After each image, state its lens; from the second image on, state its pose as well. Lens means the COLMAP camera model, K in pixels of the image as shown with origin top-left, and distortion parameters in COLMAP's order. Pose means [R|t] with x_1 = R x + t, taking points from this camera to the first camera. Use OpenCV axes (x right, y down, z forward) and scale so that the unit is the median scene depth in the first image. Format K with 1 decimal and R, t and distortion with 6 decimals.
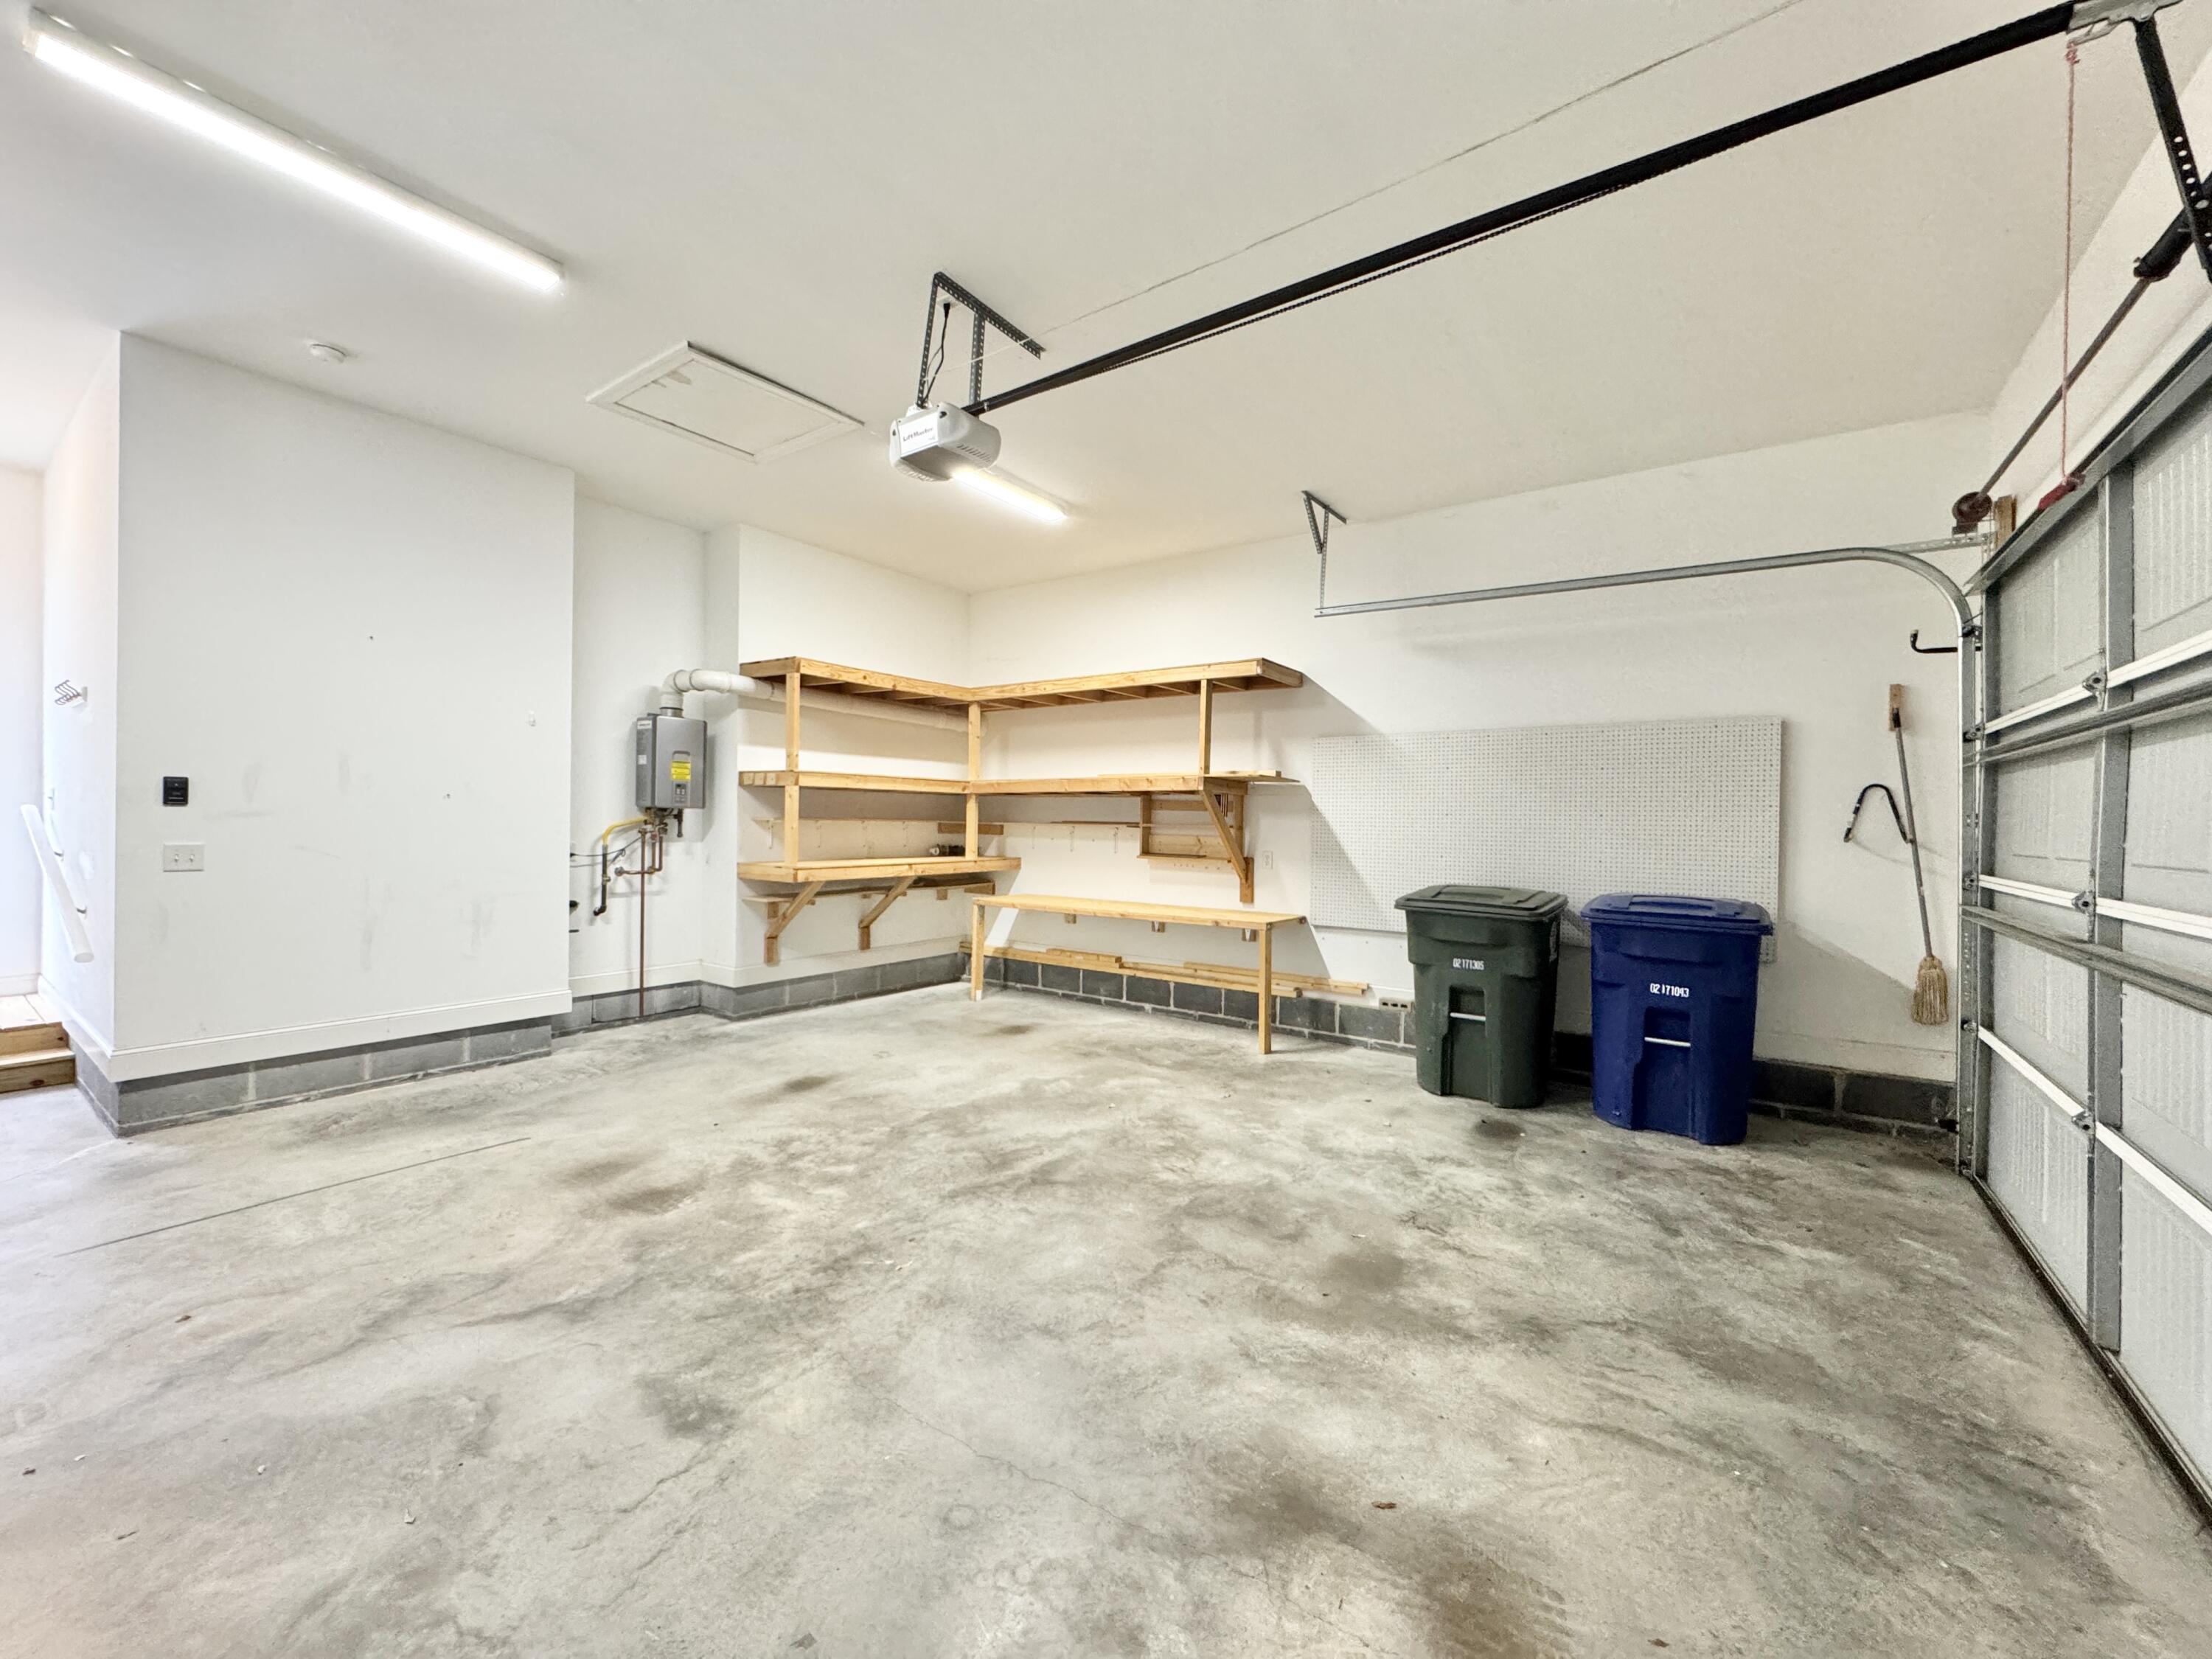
lens RADIAL K [[881.6, 0, 1106.0], [0, 881.6, 829.5], [0, 0, 1]] dist [-0.001902, -0.000334]
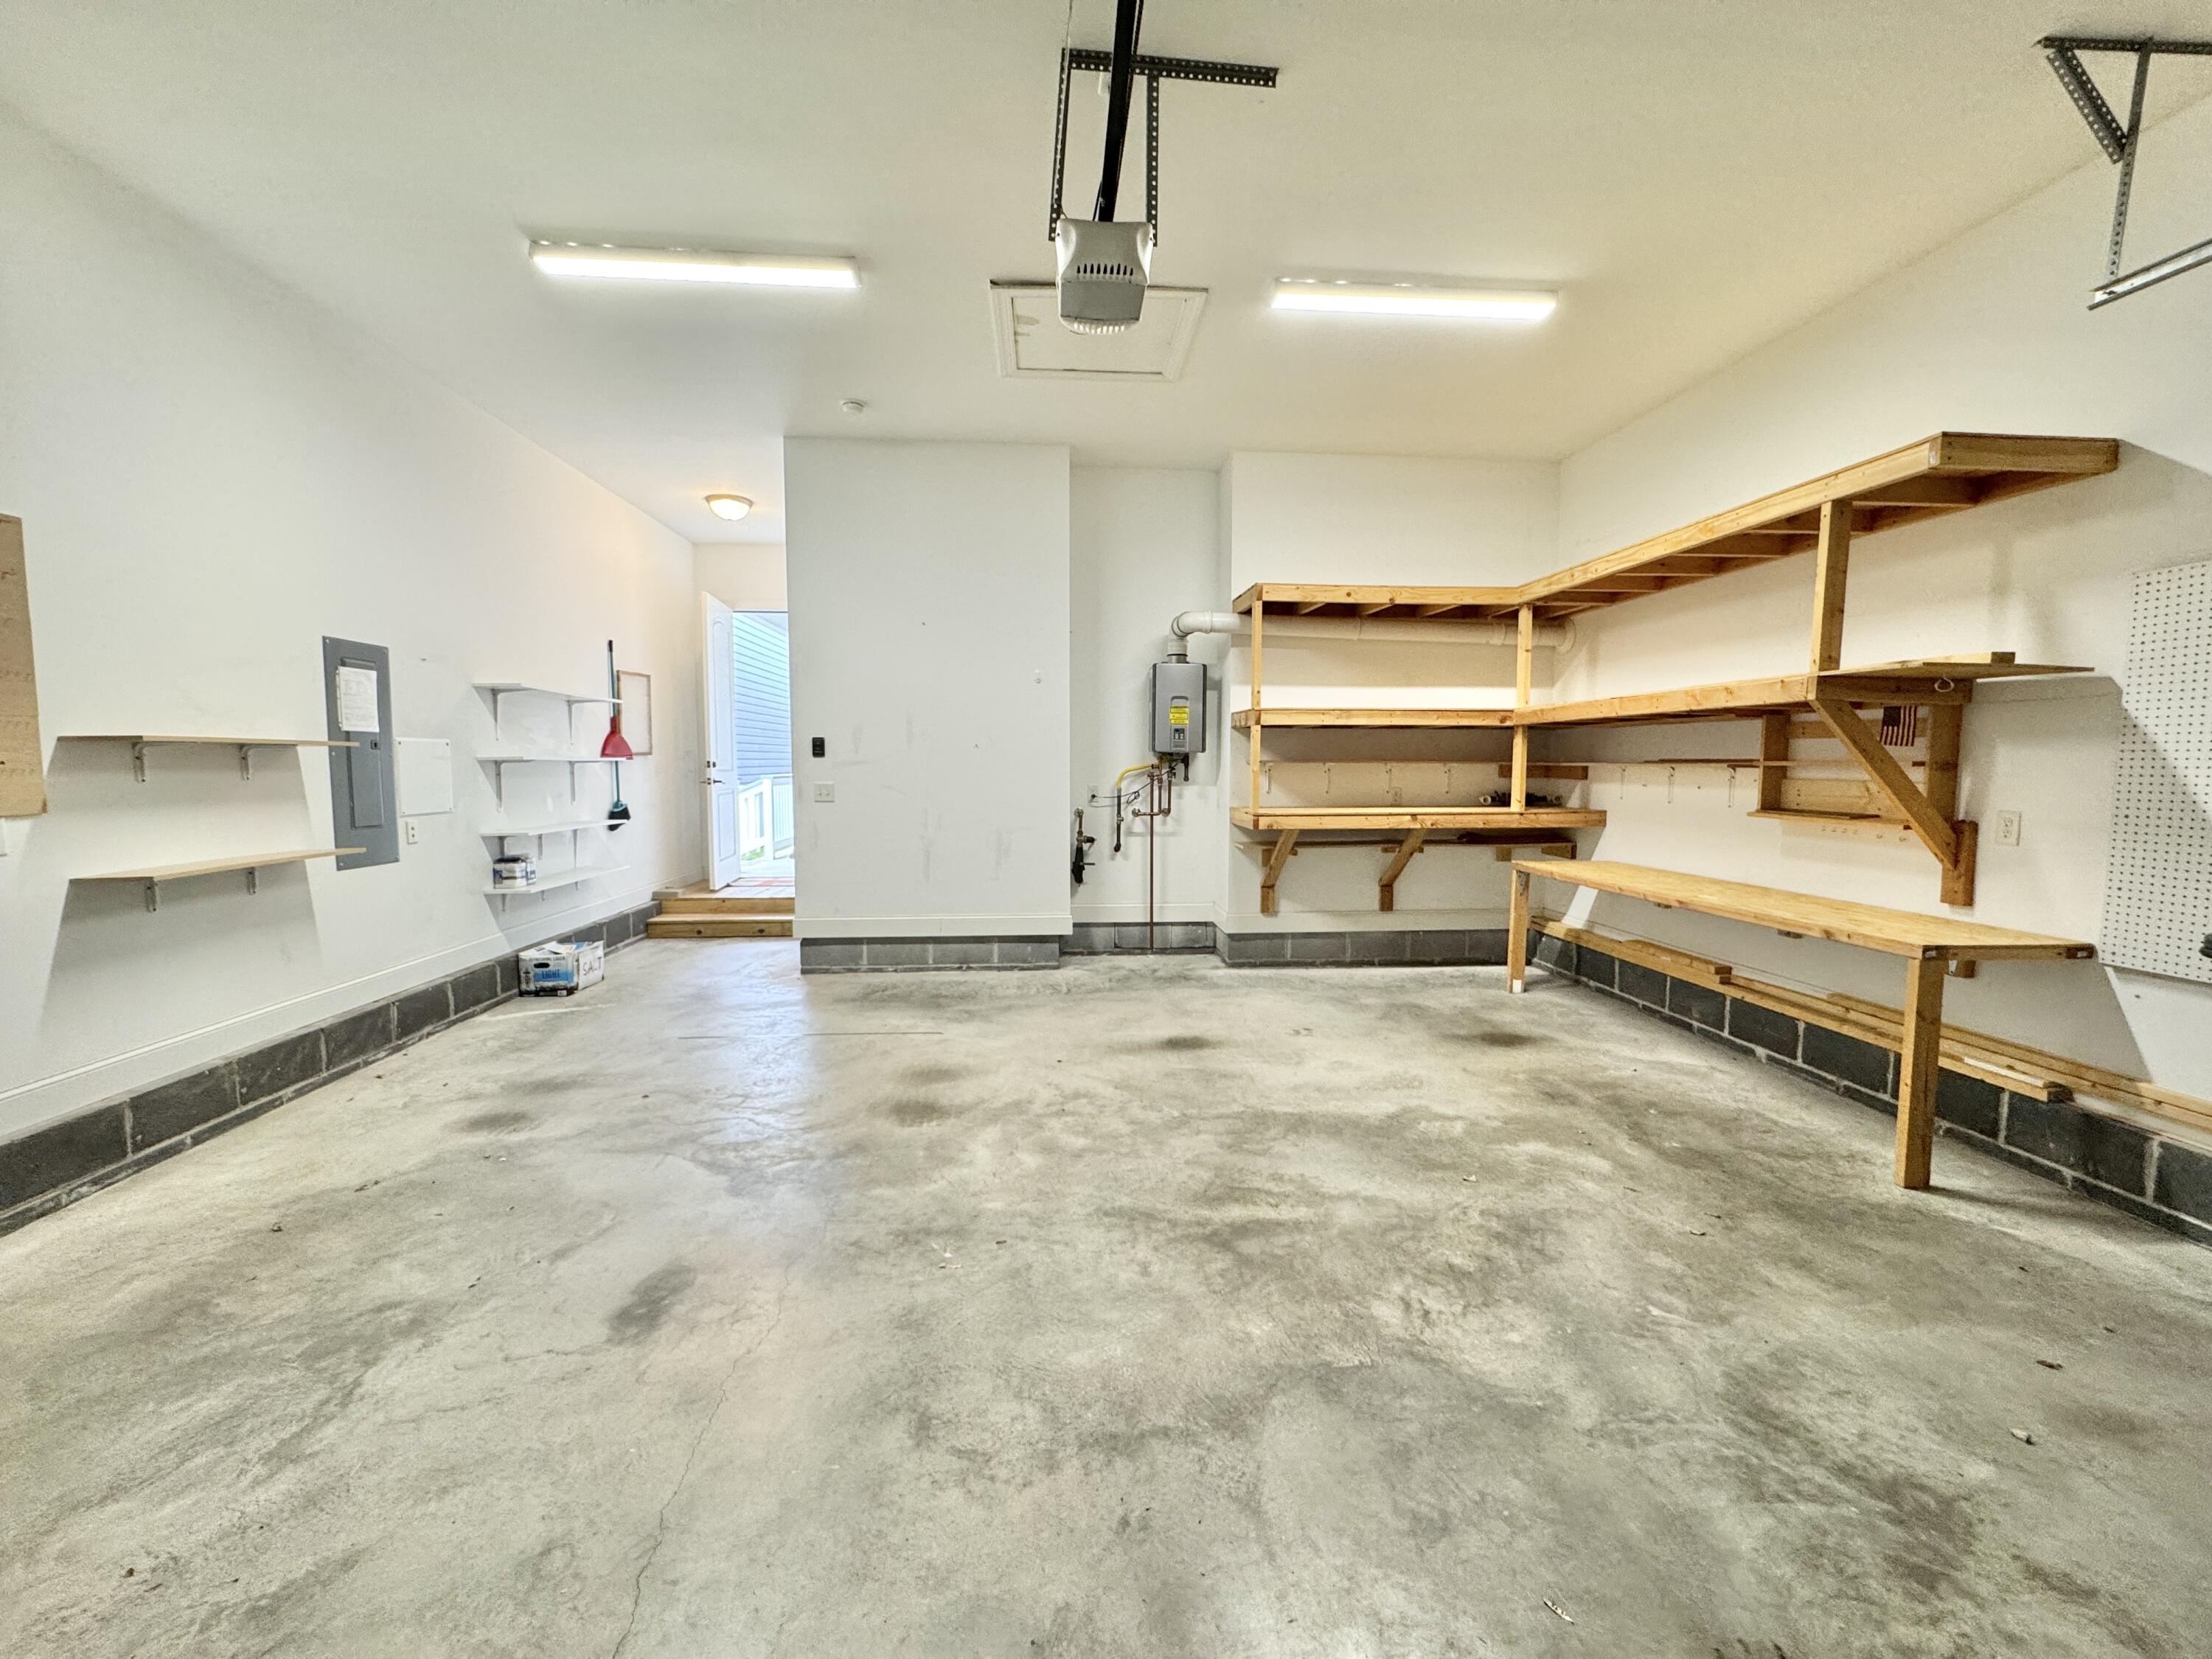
lens RADIAL K [[881.6, 0, 1106.0], [0, 881.6, 829.5], [0, 0, 1]] dist [-0.001902, -0.000334]
pose [[0.643744, 0.044225, -0.763962, 0.255061], [0.001400, 0.998259, 0.058969, 0.004776], [0.765240, -0.039030, 0.642561, 0.279652]]
